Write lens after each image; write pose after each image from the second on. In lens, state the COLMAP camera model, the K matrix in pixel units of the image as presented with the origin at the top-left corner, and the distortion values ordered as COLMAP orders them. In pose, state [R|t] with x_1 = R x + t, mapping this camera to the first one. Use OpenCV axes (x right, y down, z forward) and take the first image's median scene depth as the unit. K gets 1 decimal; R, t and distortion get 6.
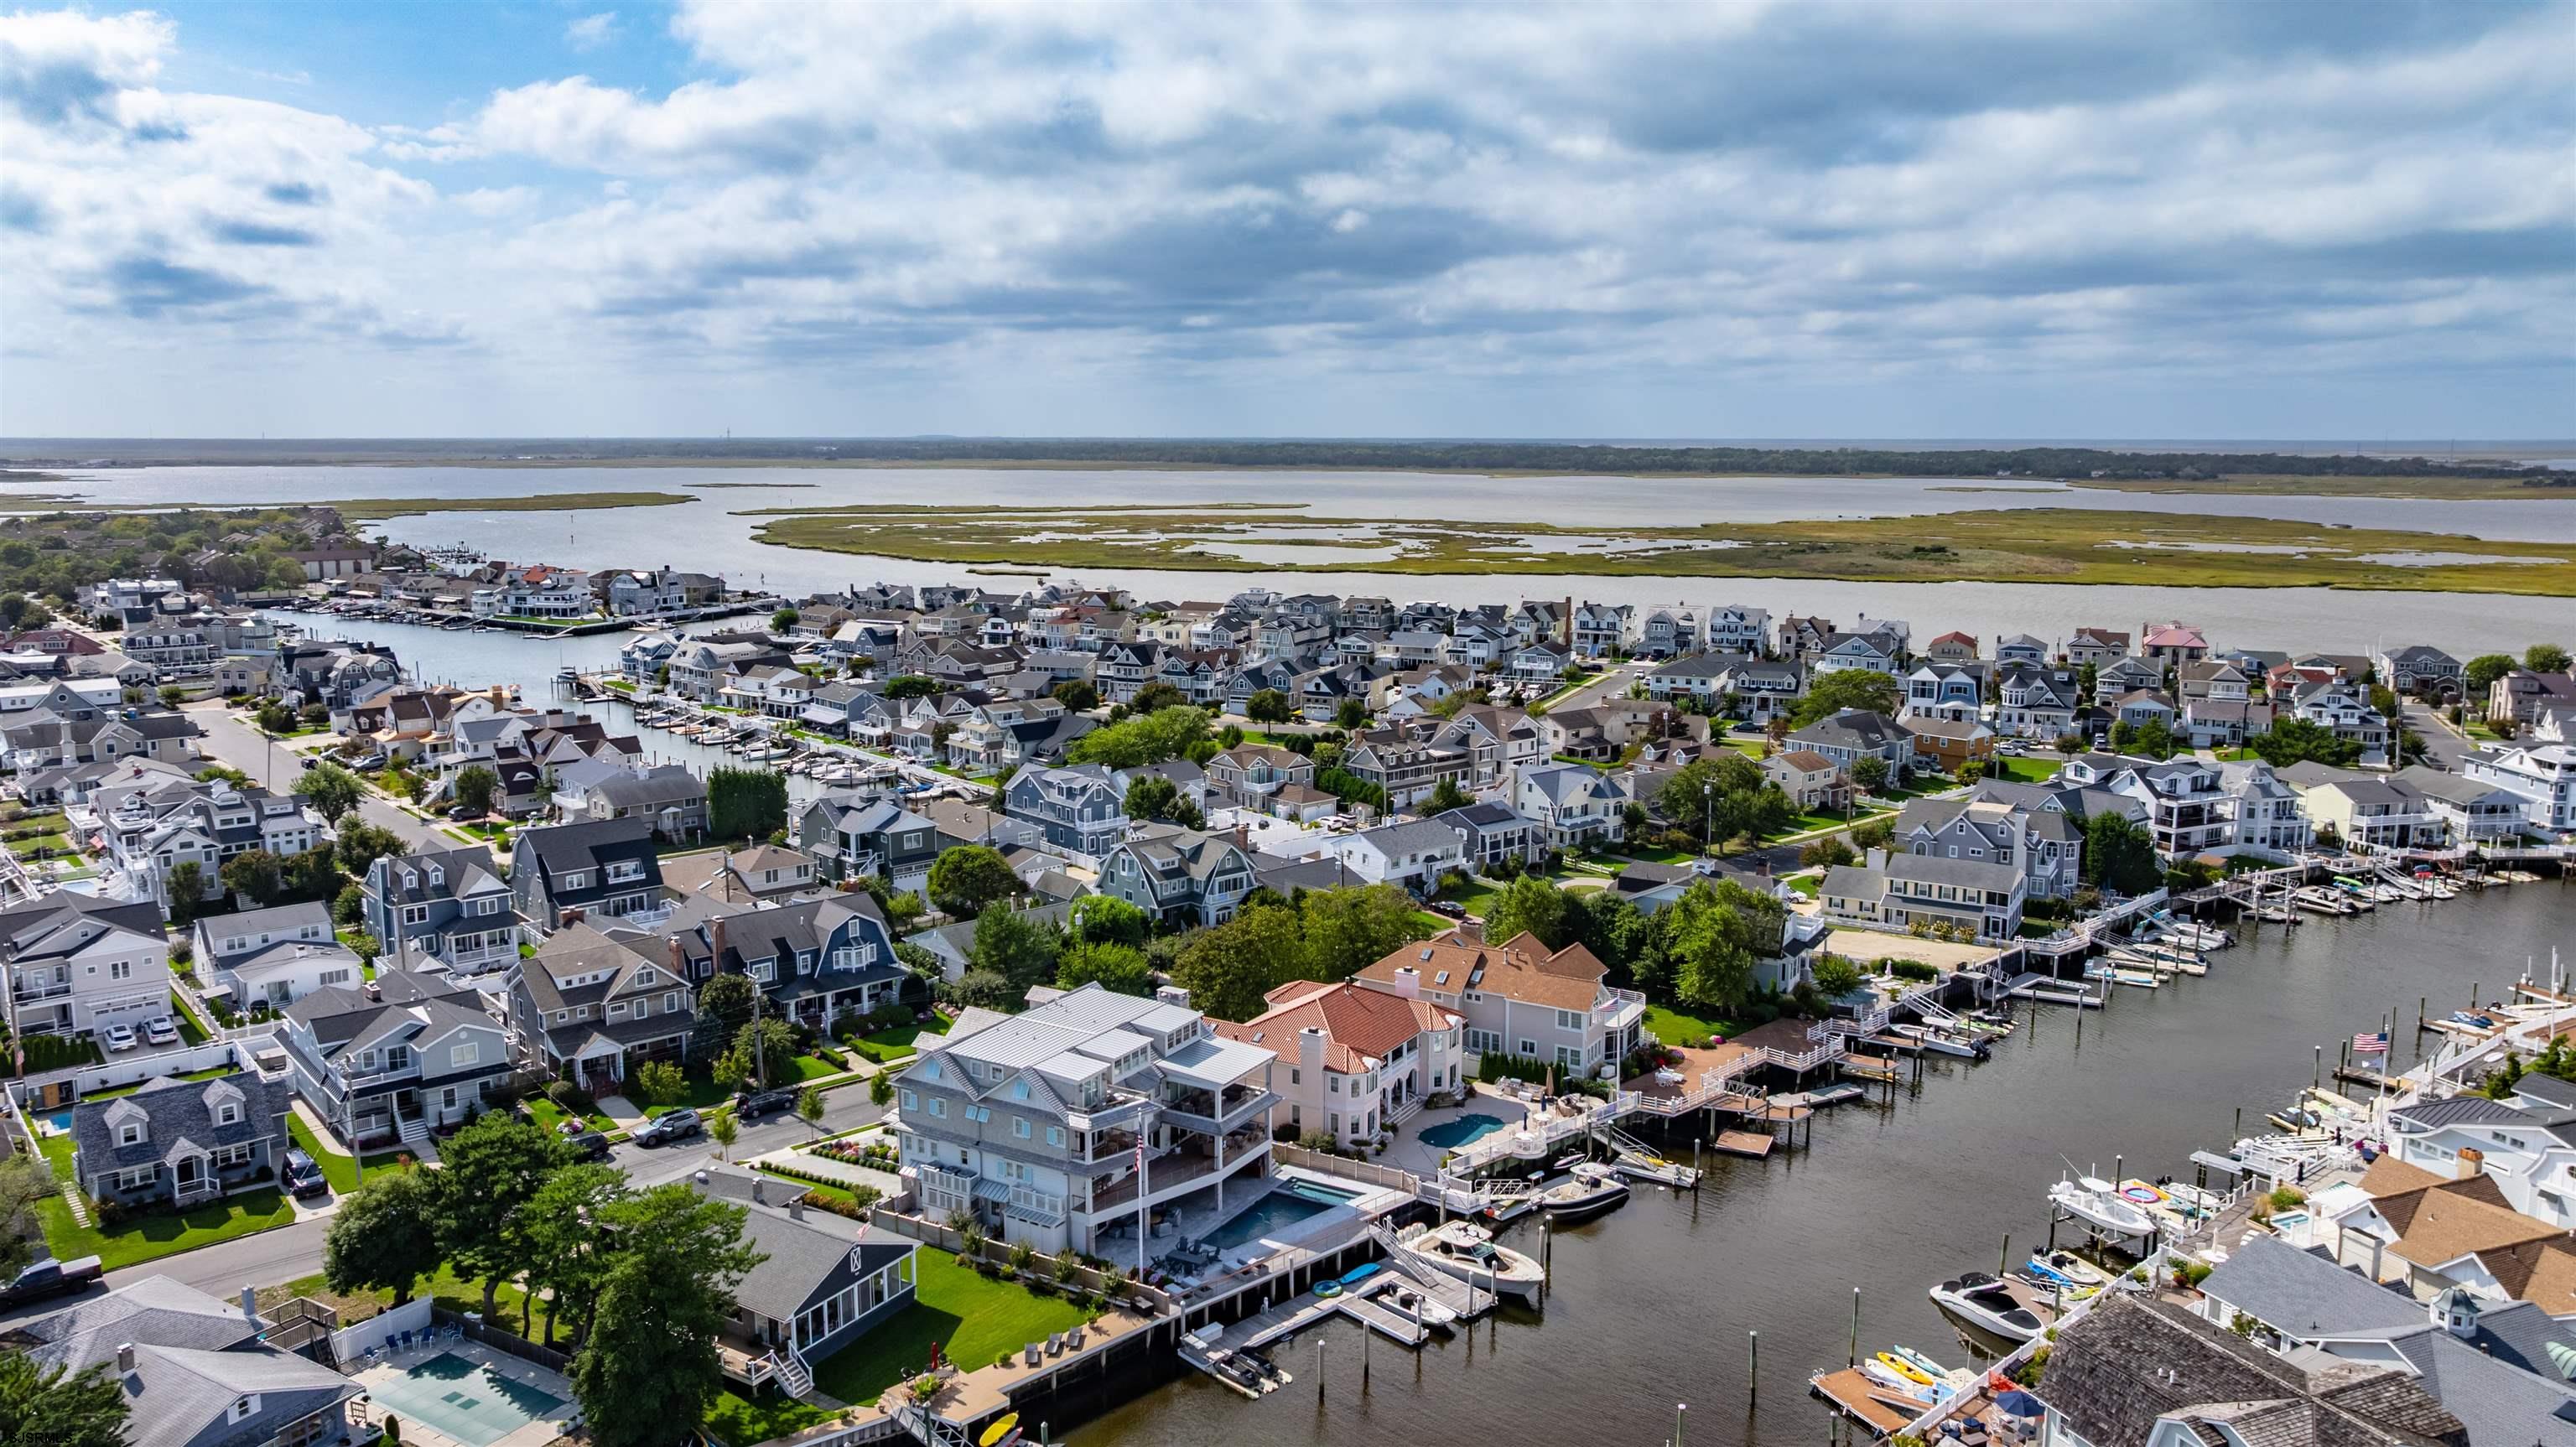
lens RADIAL K [[1879.5, 0, 1249.9], [0, 1879.5, 715.5], [0, 0, 1]] dist [-0.020993, -0.005916]
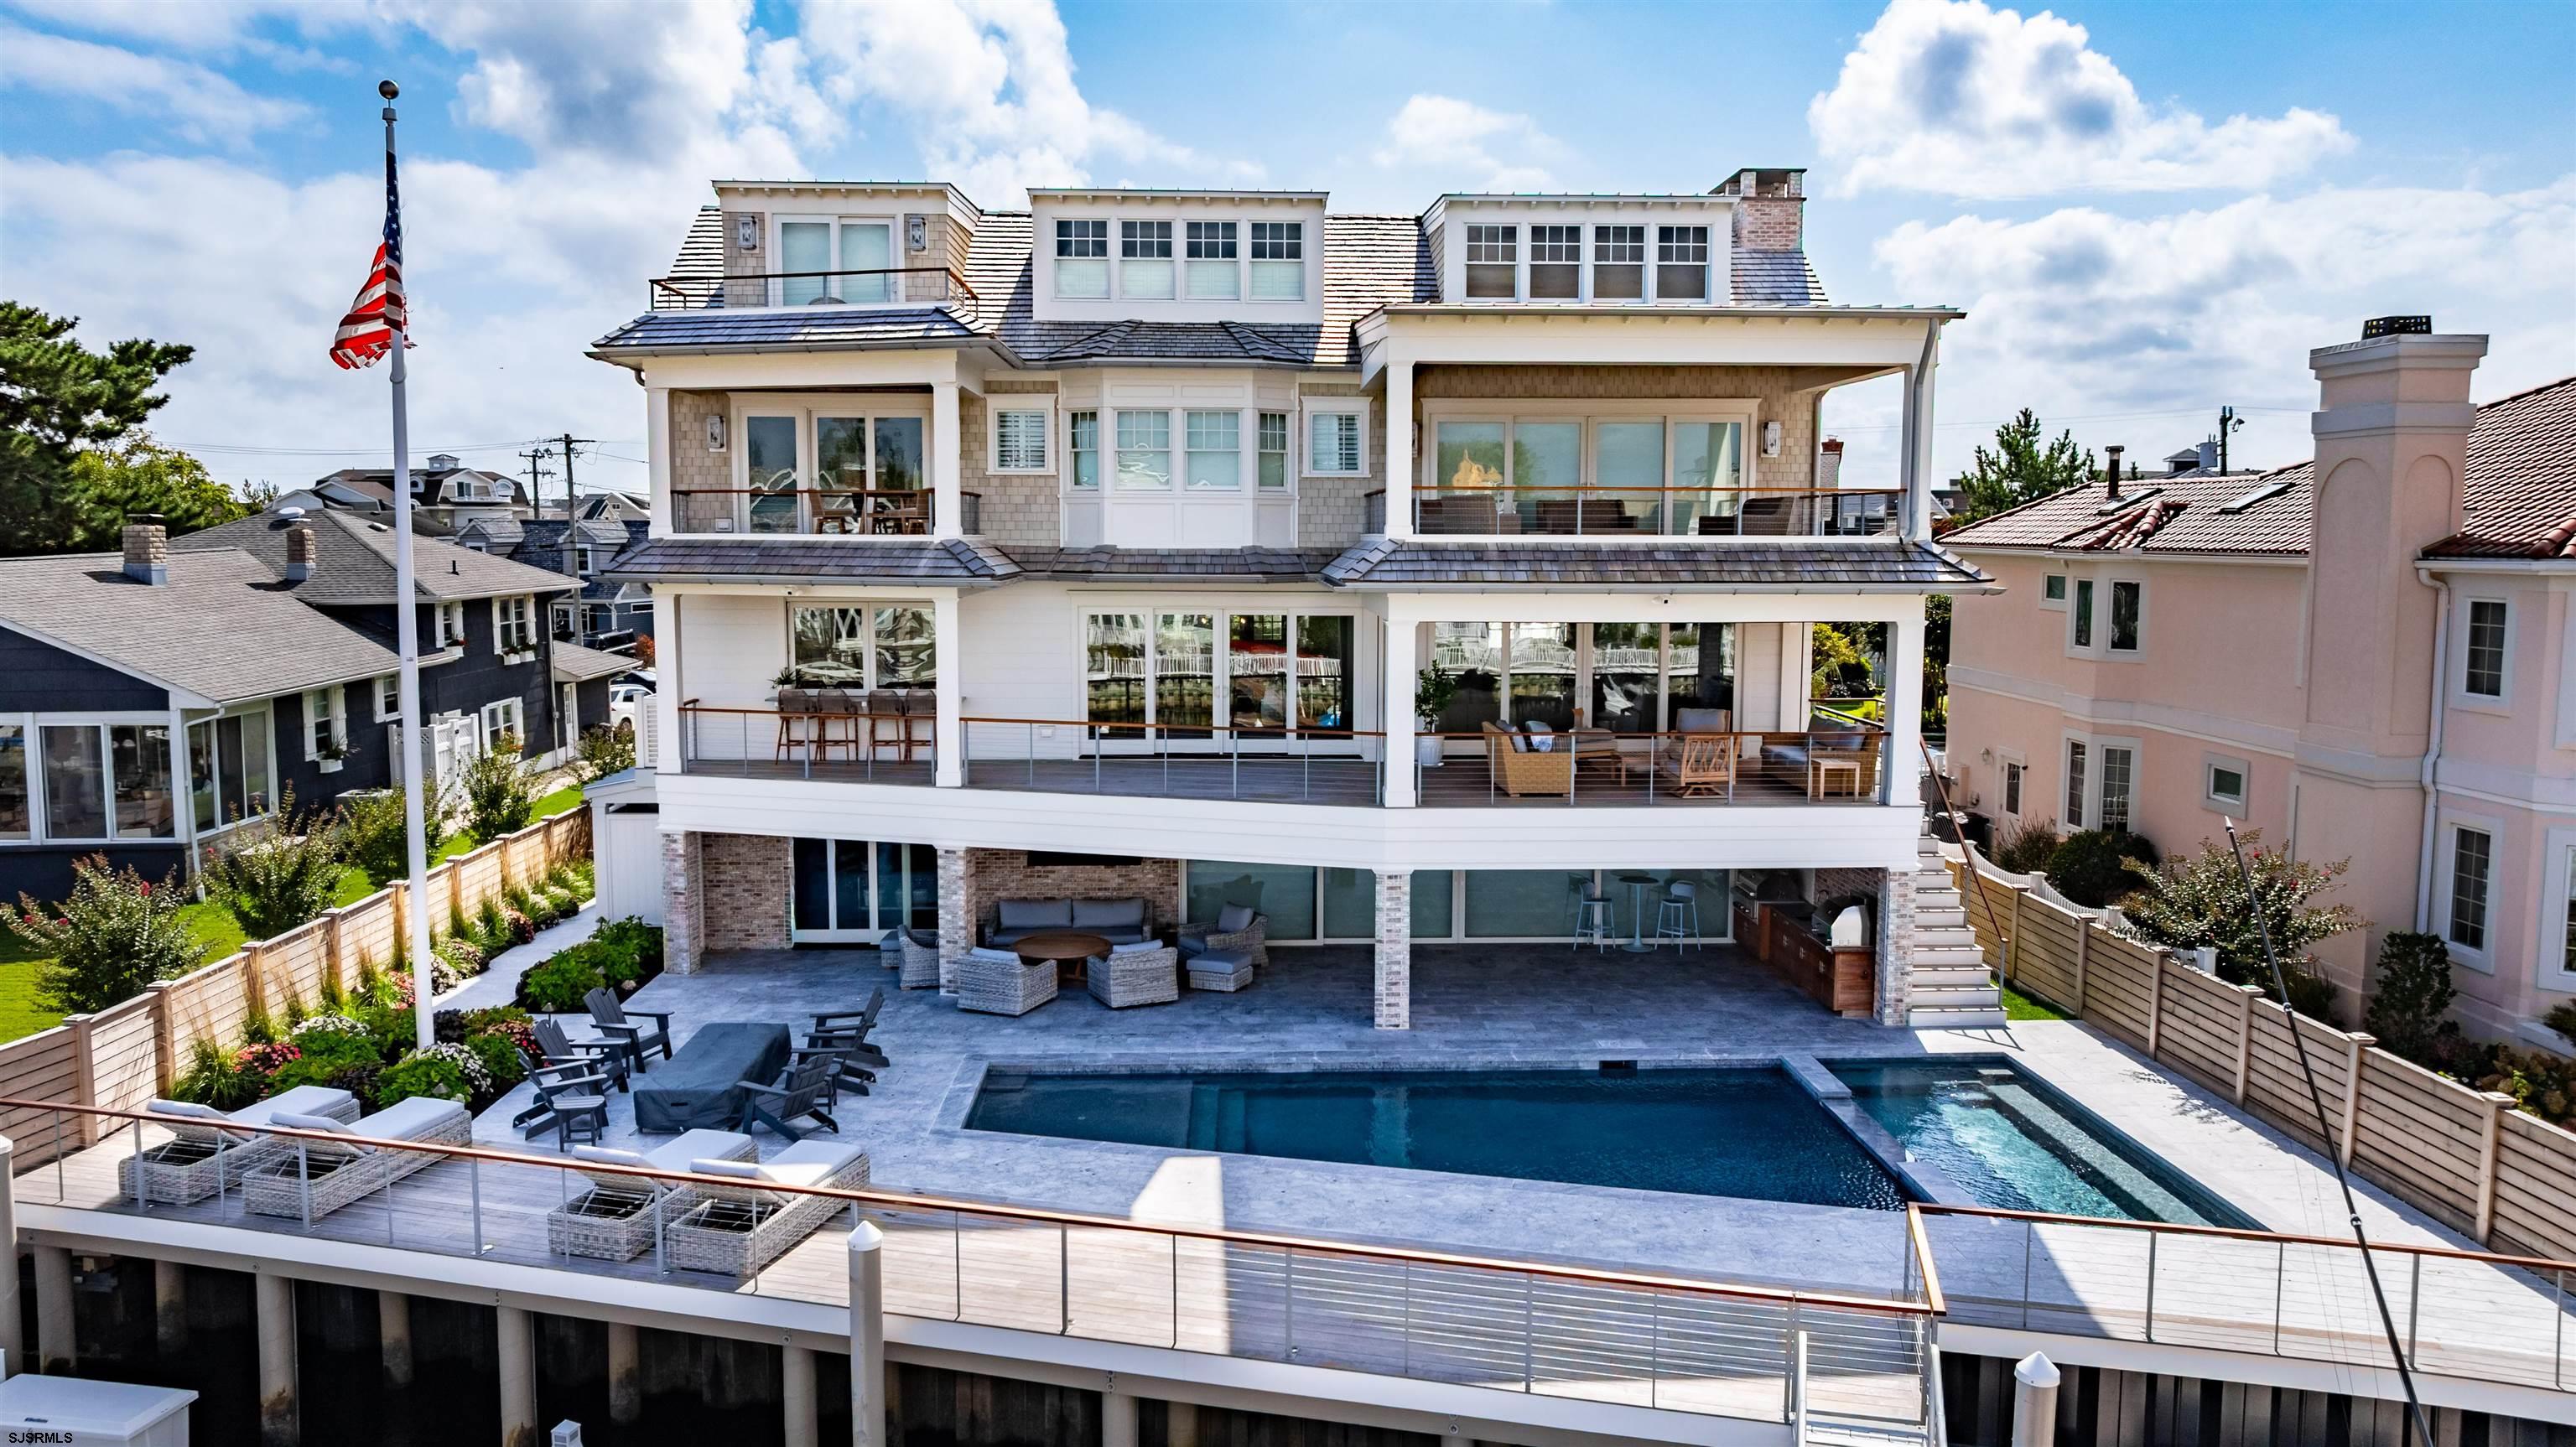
lens RADIAL K [[1809.8, 0, 1296.9], [0, 1809.8, 714.4], [0, 0, 1]] dist [-0.018623, -0.005457]
pose [[0.555085, 0.091025, -0.826798, 0.132324], [-0.141780, 0.989802, 0.013784, 0.241011], [0.819621, 0.109572, 0.562330, 0.923986]]
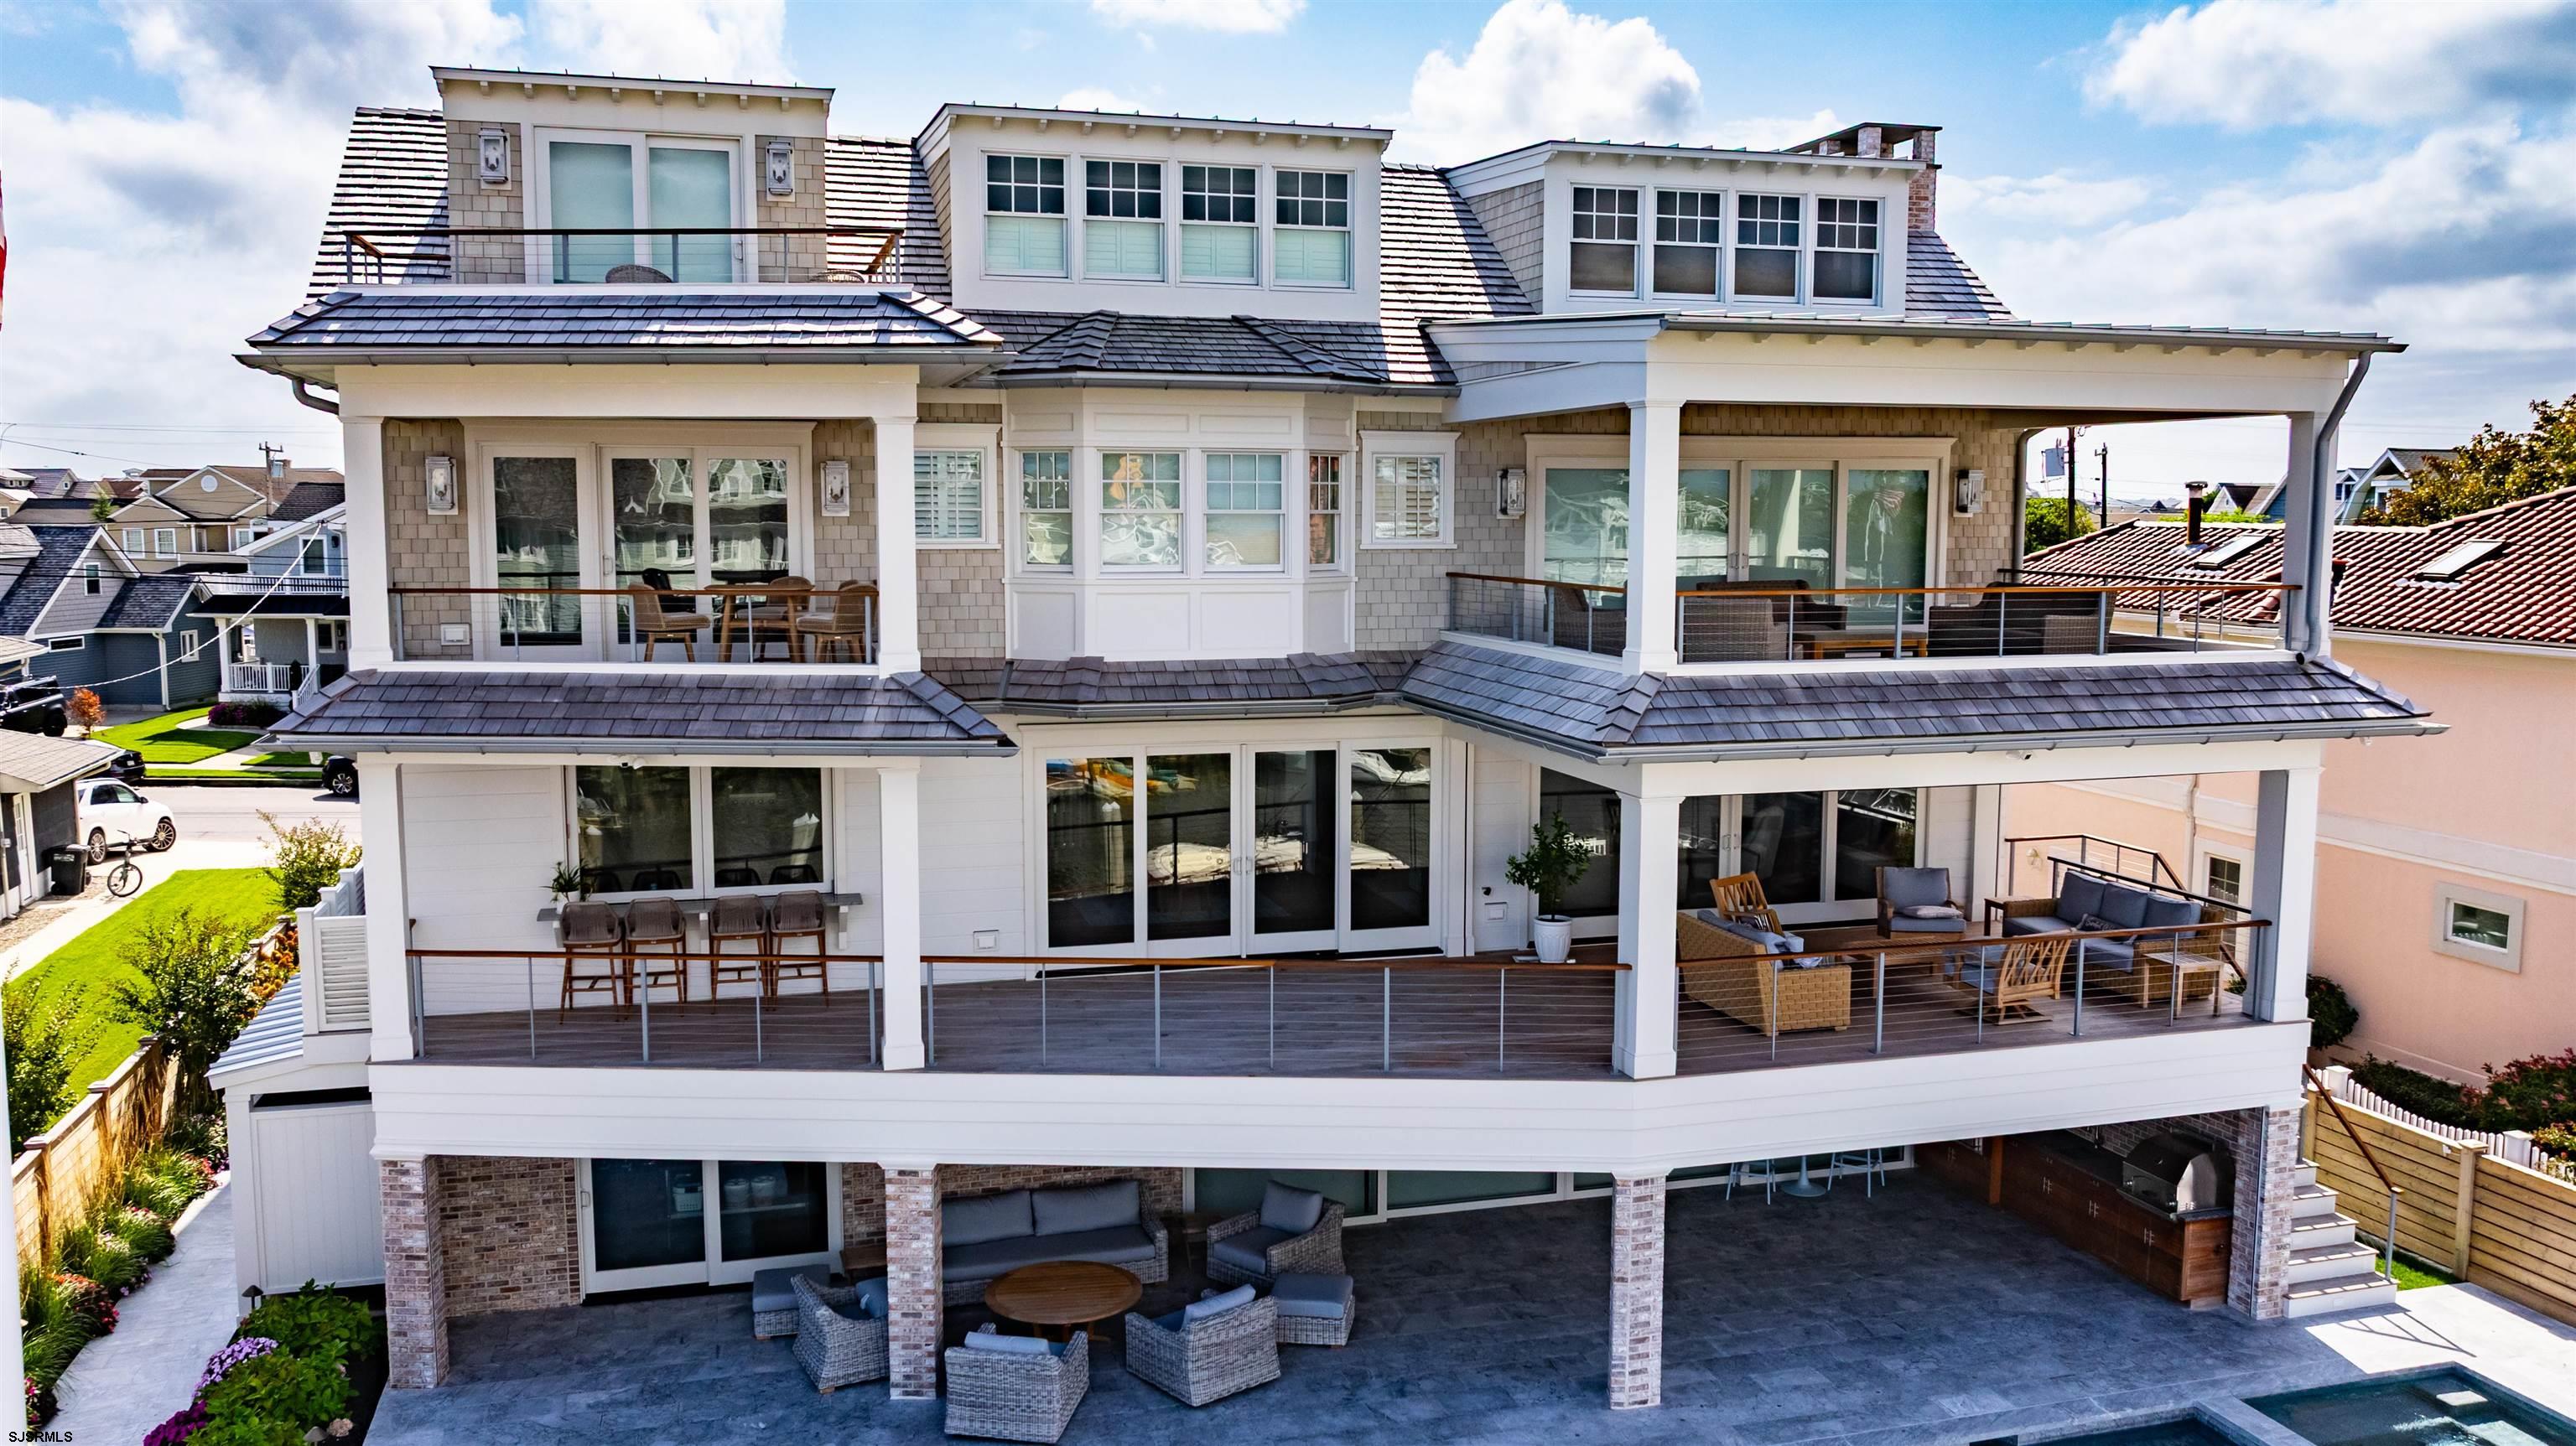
lens RADIAL K [[1996.6, 0, 1312.5], [0, 1996.6, 722.9], [0, 0, 1]] dist [-0.026426, 0.002891]
pose [[0.740632, 0.080213, -0.667106, 0.055188], [-0.116104, 0.993192, -0.009480, 0.231566], [0.661804, 0.084475, 0.744902, 0.920708]]
